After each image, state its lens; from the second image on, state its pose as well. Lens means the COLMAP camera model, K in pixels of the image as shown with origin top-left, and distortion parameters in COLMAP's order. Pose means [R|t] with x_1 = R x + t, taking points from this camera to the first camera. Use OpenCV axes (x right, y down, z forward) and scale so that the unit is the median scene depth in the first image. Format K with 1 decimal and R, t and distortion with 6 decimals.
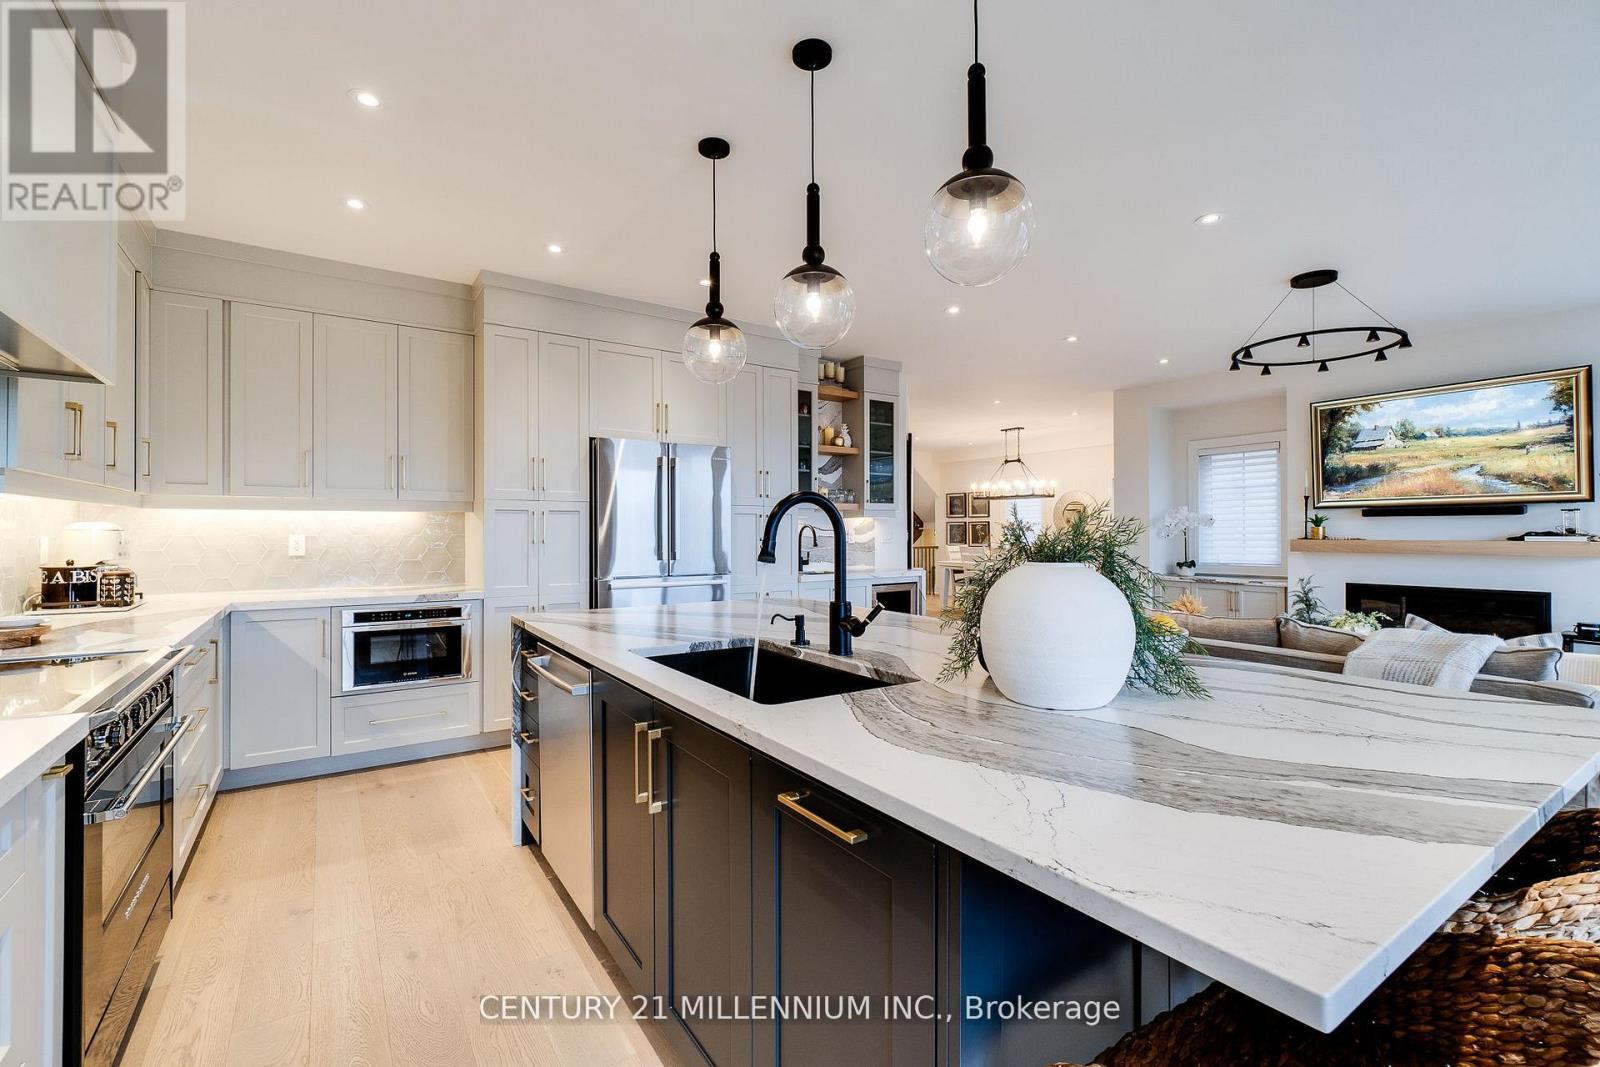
lens RADIAL K [[702.4, 0, 785.3], [0, 702.4, 530.1], [0, 0, 1]] dist [-0.003531, 0.003464]
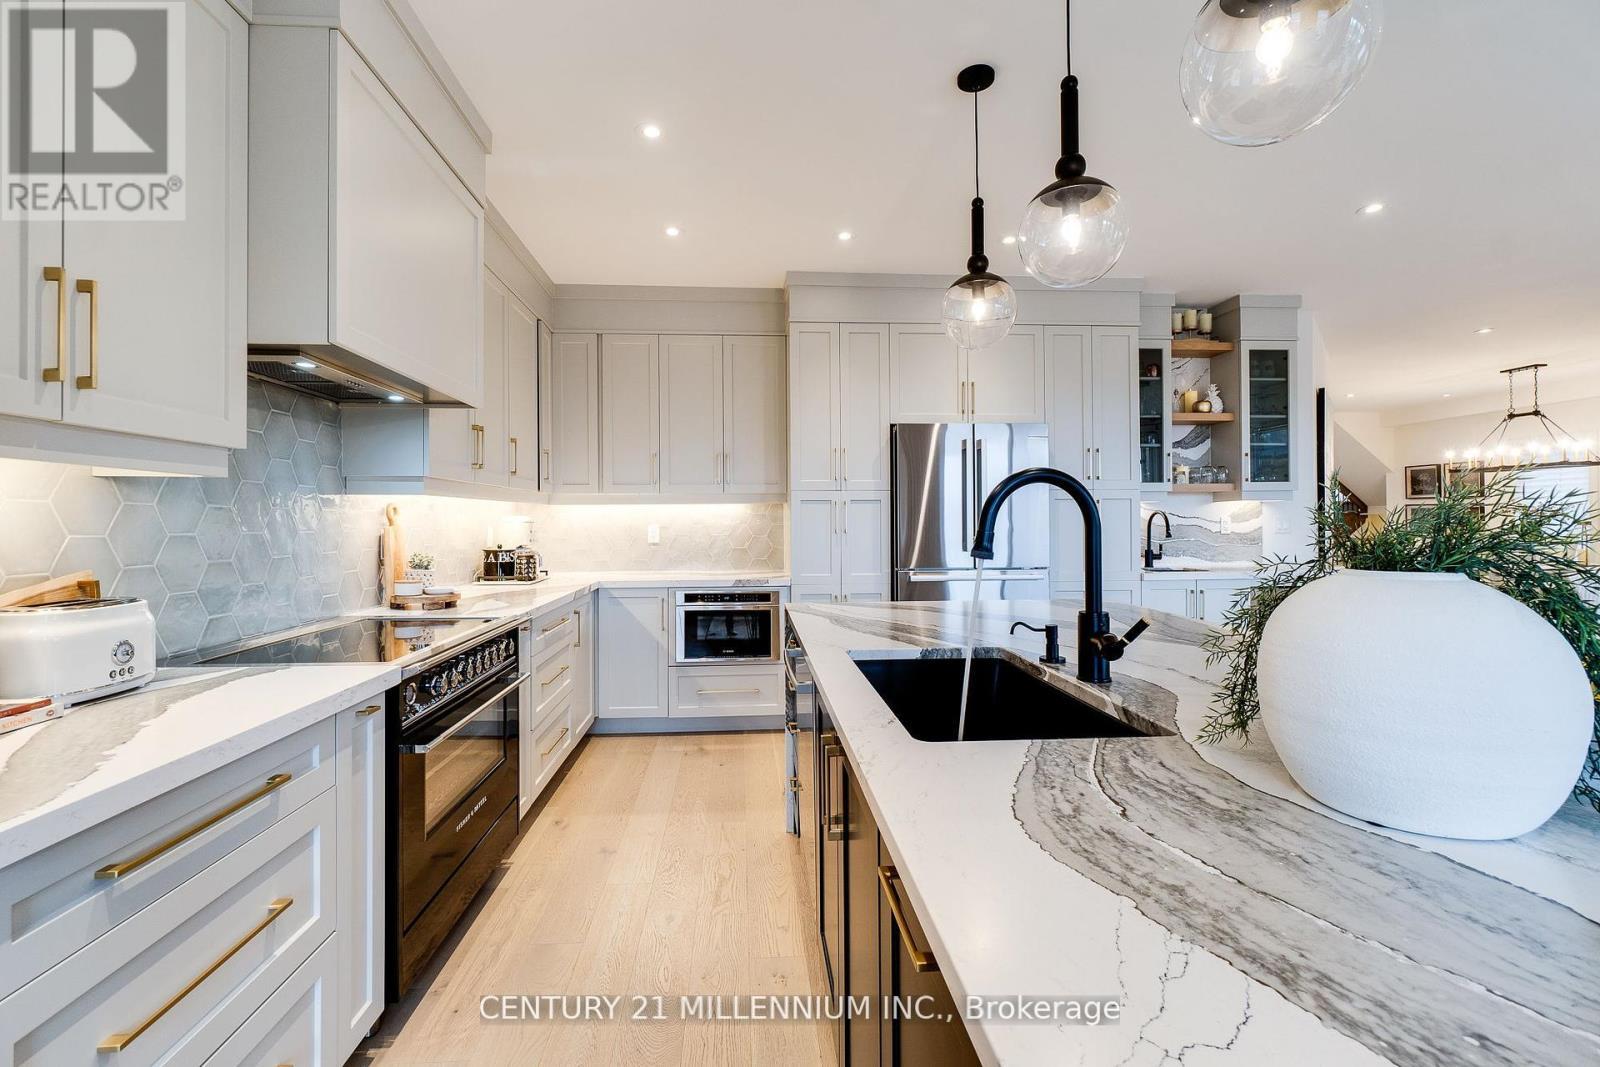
lens RADIAL K [[702.4, 0, 786.1], [0, 702.4, 519.7], [0, 0, 1]] dist [-0.003531, 0.003464]
pose [[0.864899, -0.006433, -0.501905, 0.107709], [0.006772, 0.999976, -0.001147, 0.000730], [0.501900, -0.002407, 0.864922, 0.110809]]
